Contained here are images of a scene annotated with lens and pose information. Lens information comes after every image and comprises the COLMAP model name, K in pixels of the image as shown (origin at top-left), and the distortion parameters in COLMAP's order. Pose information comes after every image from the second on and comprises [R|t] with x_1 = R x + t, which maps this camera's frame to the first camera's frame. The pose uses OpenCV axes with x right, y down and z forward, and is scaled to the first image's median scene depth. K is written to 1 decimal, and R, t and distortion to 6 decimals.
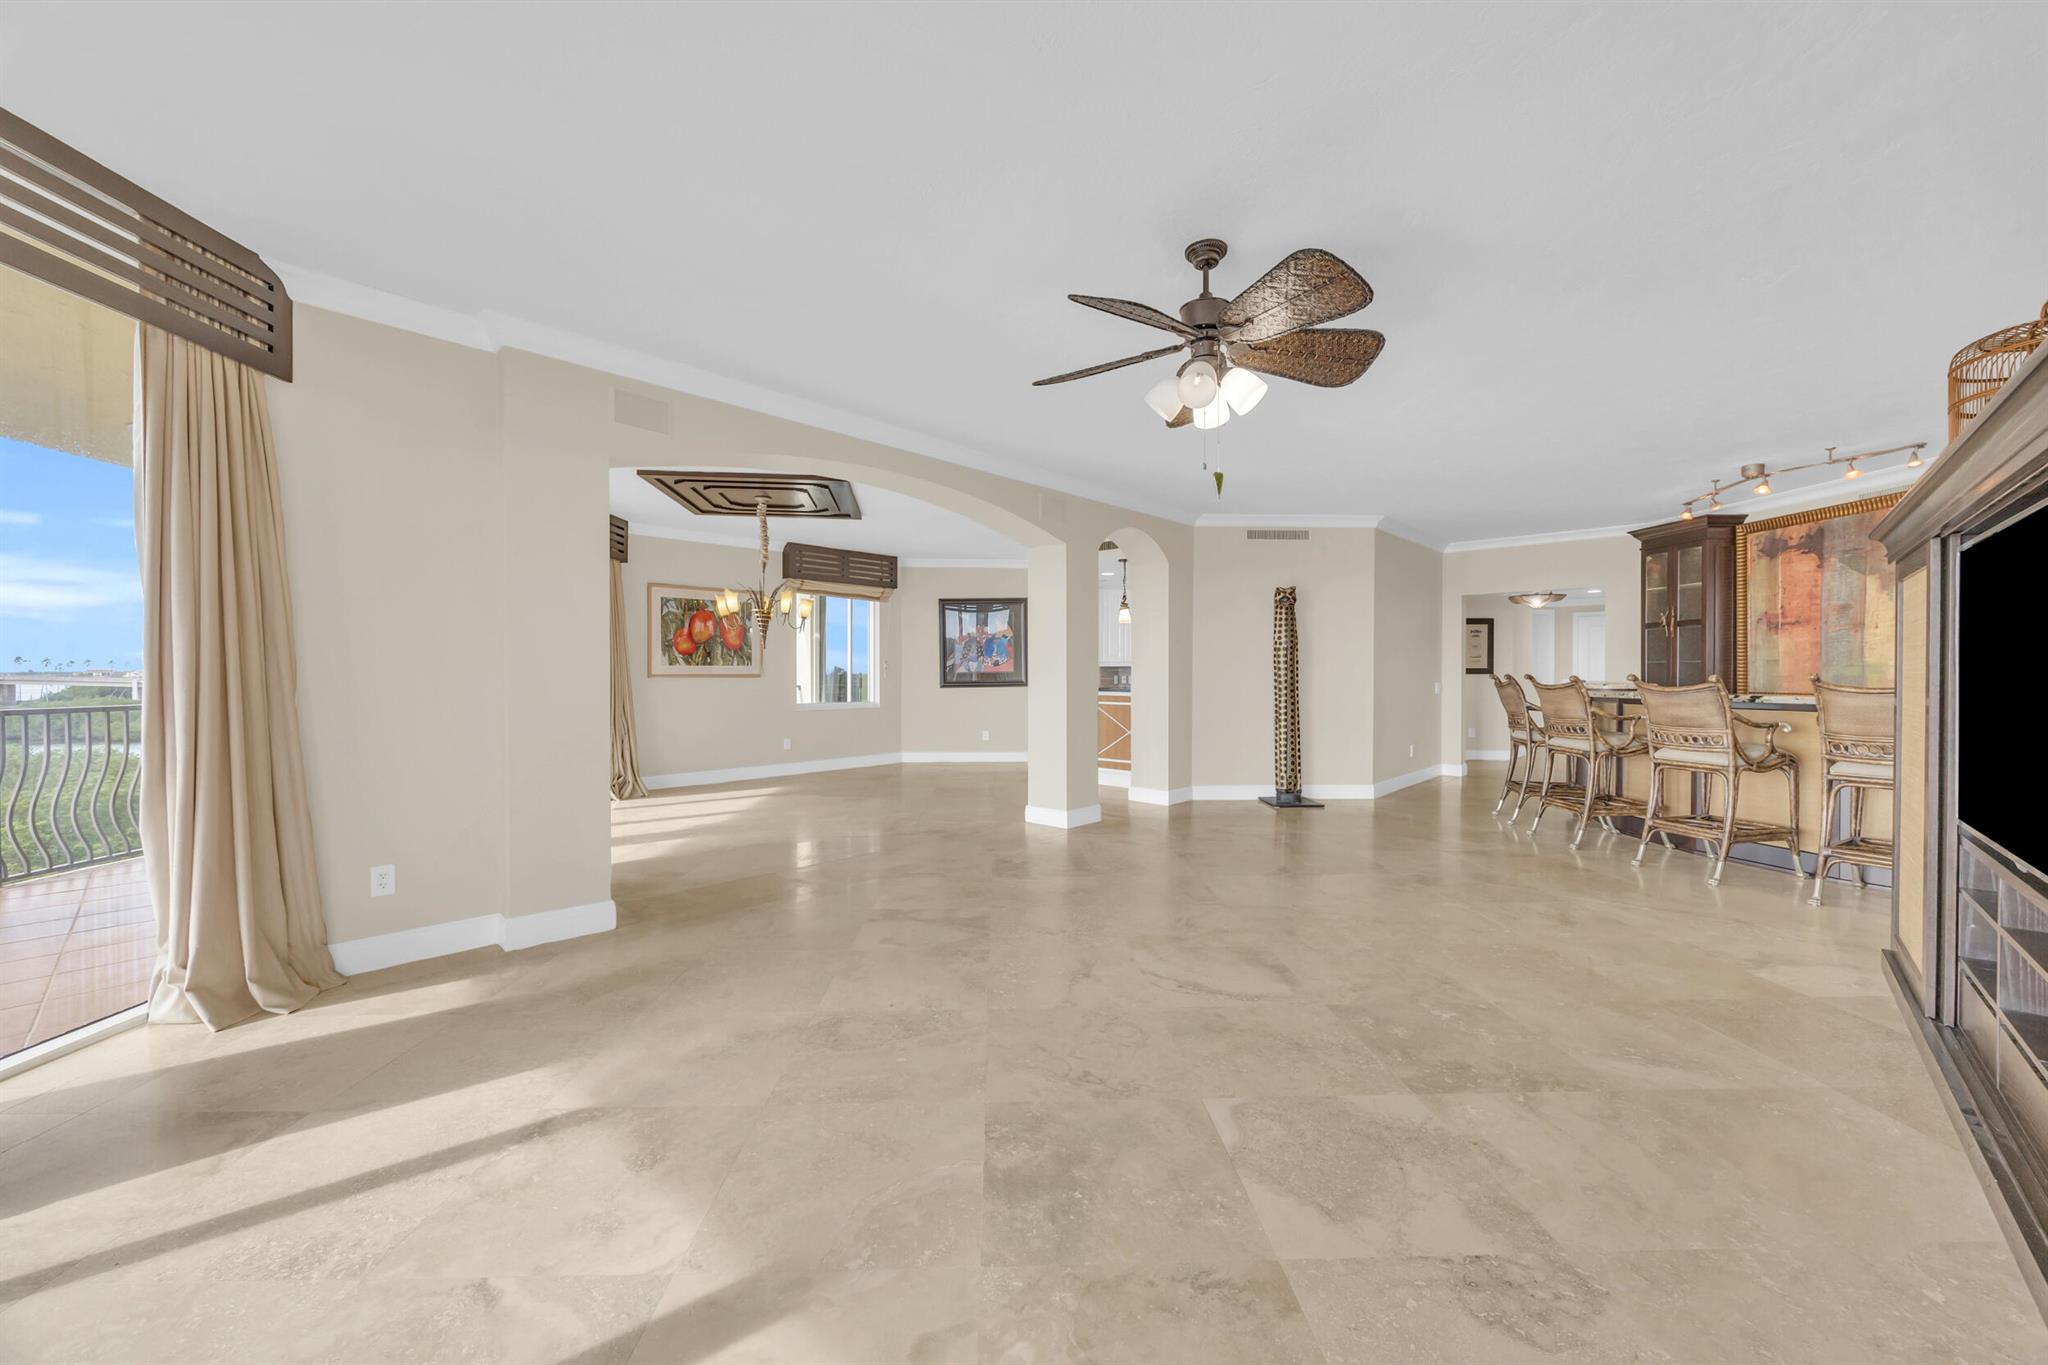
lens RADIAL K [[788.1, 0, 1020.9], [0, 788.1, 679.0], [0, 0, 1]] dist [-0.001165, -0.000031]
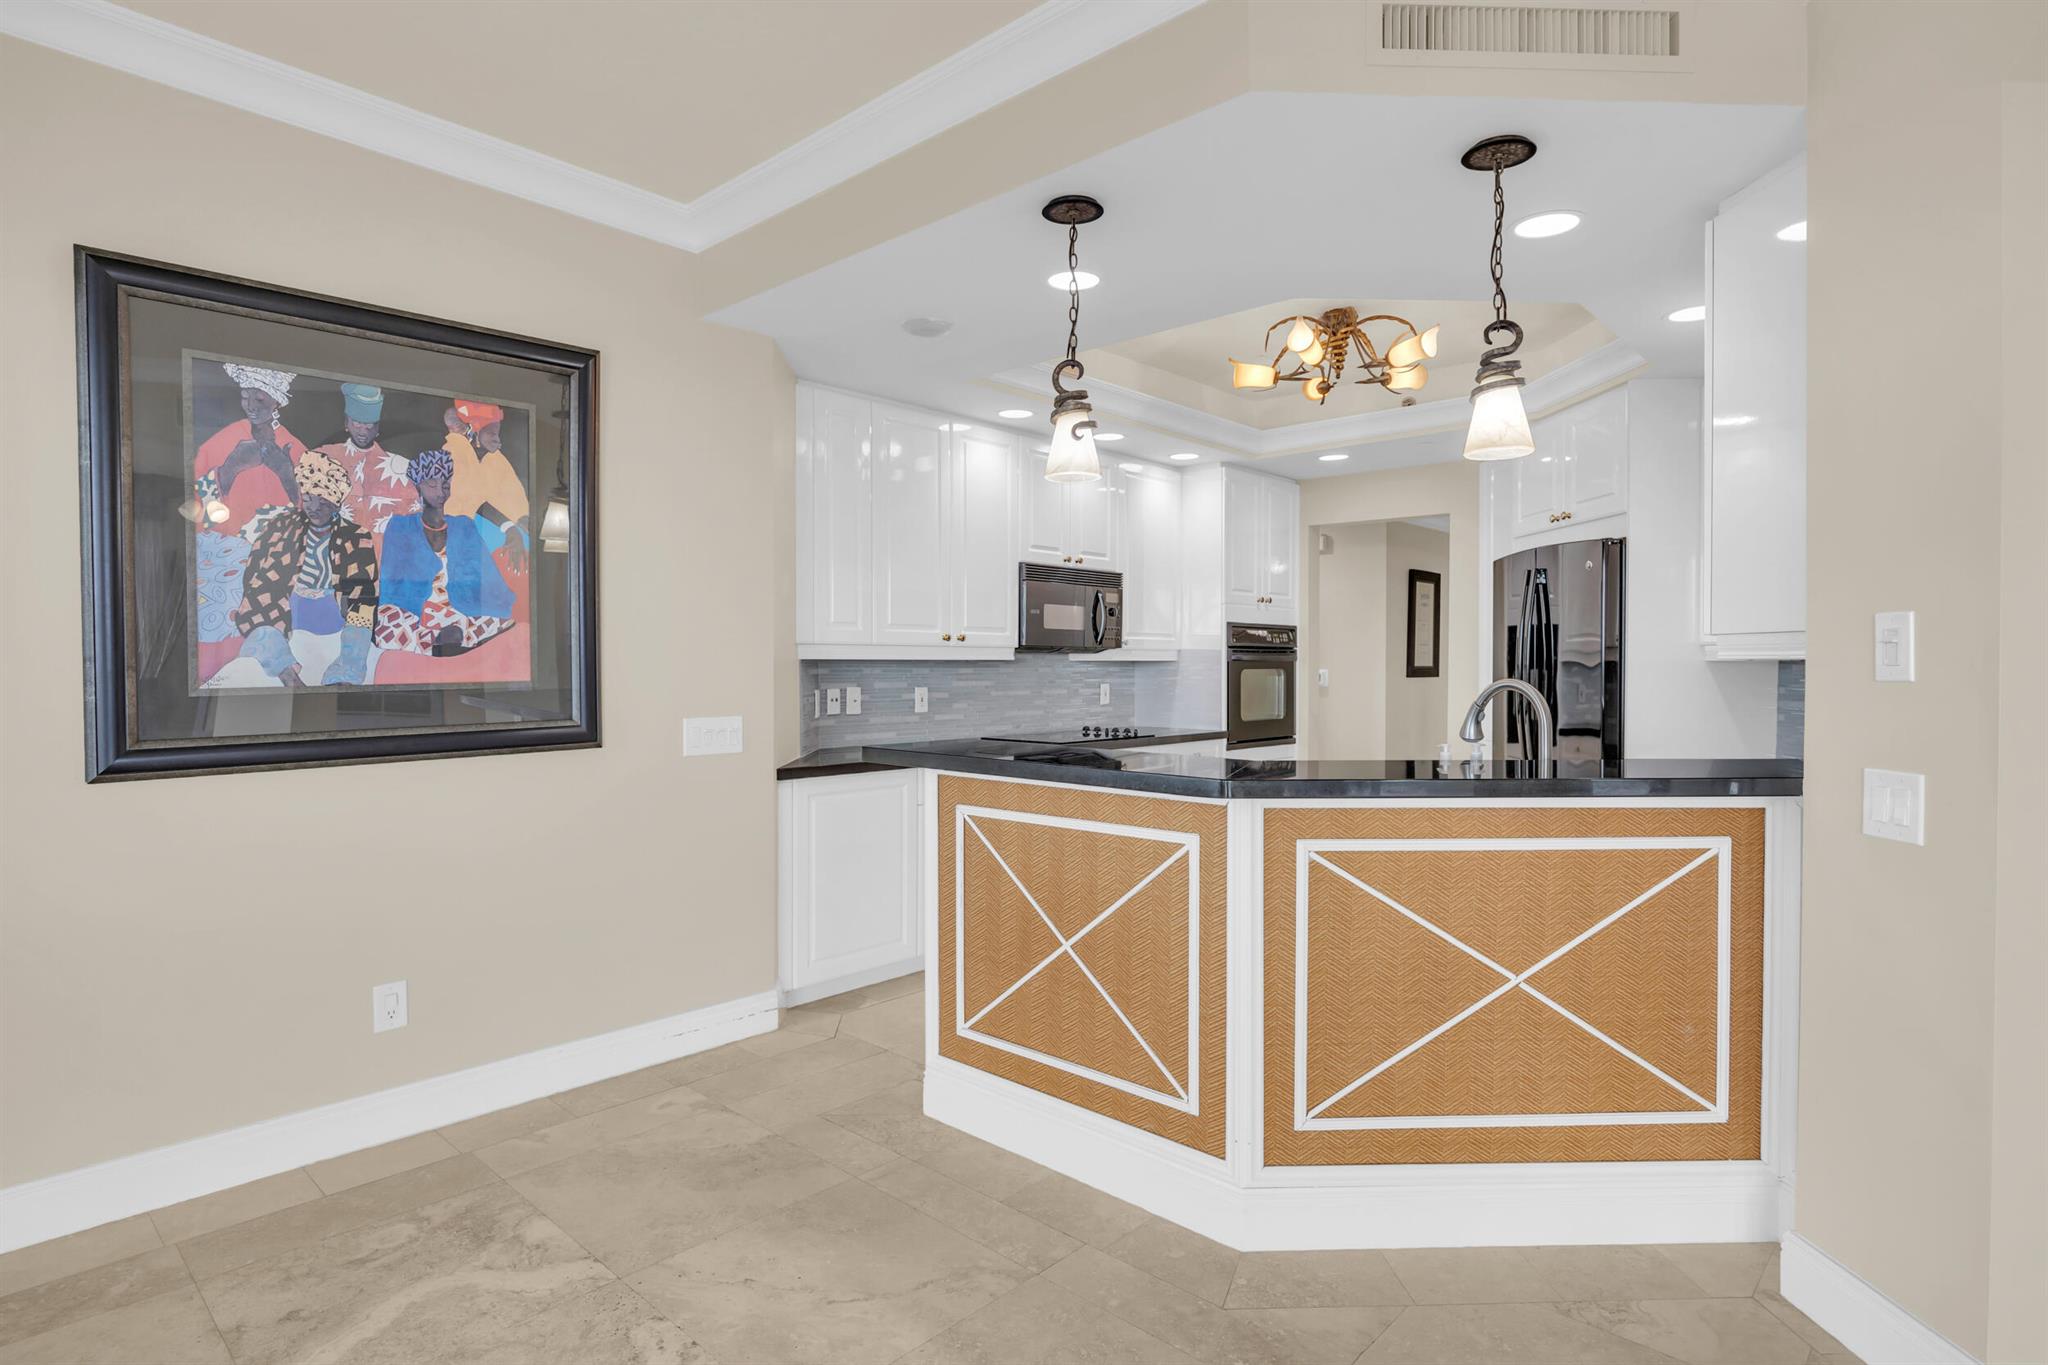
lens RADIAL K [[1075.1, 0, 1026.4], [0, 1075.1, 679.2], [0, 0, 1]] dist [-0.003811, -0.000755]
pose [[0.704933, -0.008888, 0.709218, -0.185959], [0.003847, 0.999955, 0.008707, -0.018179], [-0.709264, -0.003410, 0.704935, 1.056343]]
